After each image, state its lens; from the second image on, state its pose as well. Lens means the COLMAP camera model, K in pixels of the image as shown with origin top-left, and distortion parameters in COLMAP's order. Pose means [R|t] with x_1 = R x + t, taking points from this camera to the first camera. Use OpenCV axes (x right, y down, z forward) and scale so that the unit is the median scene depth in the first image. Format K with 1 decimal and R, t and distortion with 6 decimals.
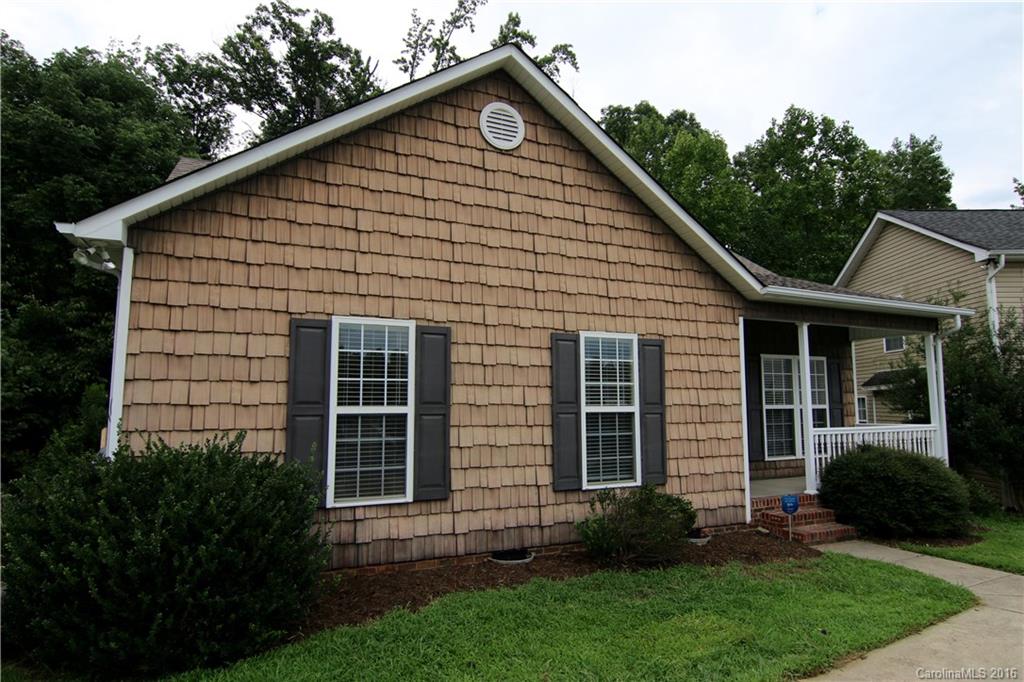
lens RADIAL K [[572.7, 0, 512.2], [0, 572.7, 346.3], [0, 0, 1]] dist [-0.006317, -0.007187]
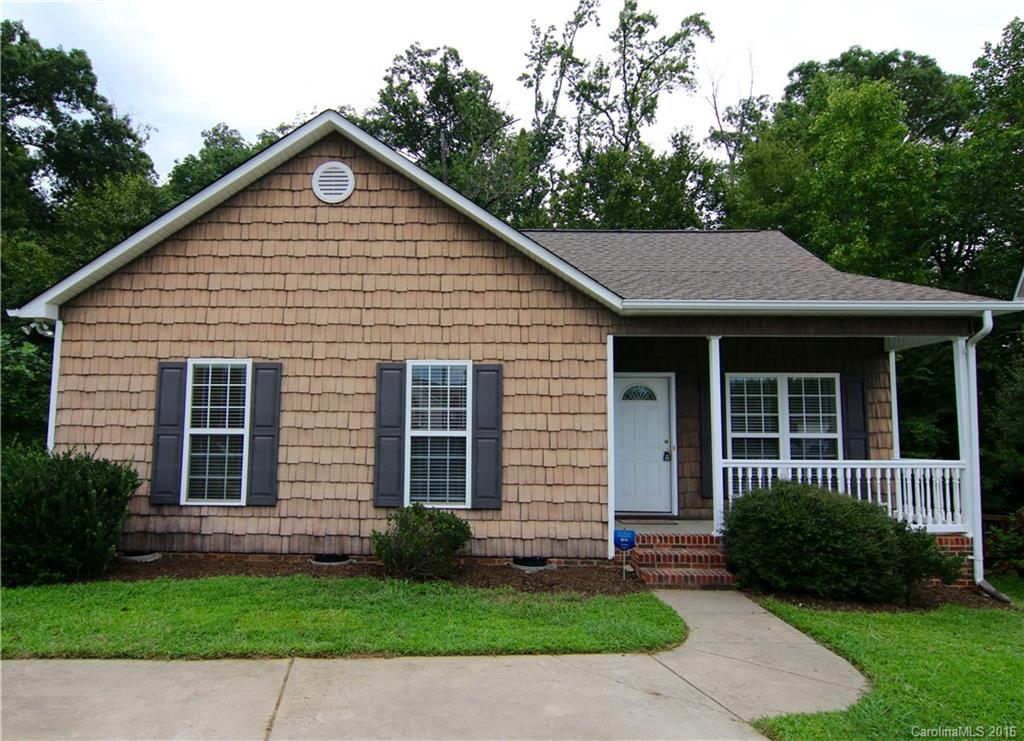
lens RADIAL K [[648.9, 0, 516.9], [0, 648.9, 375.1], [0, 0, 1]] dist [-0.002443, -0.012311]
pose [[0.900564, -0.030803, -0.433631, 0.848635], [0.034981, 0.999387, 0.001657, 0.006588], [0.433314, -0.016661, 0.901089, -0.004041]]
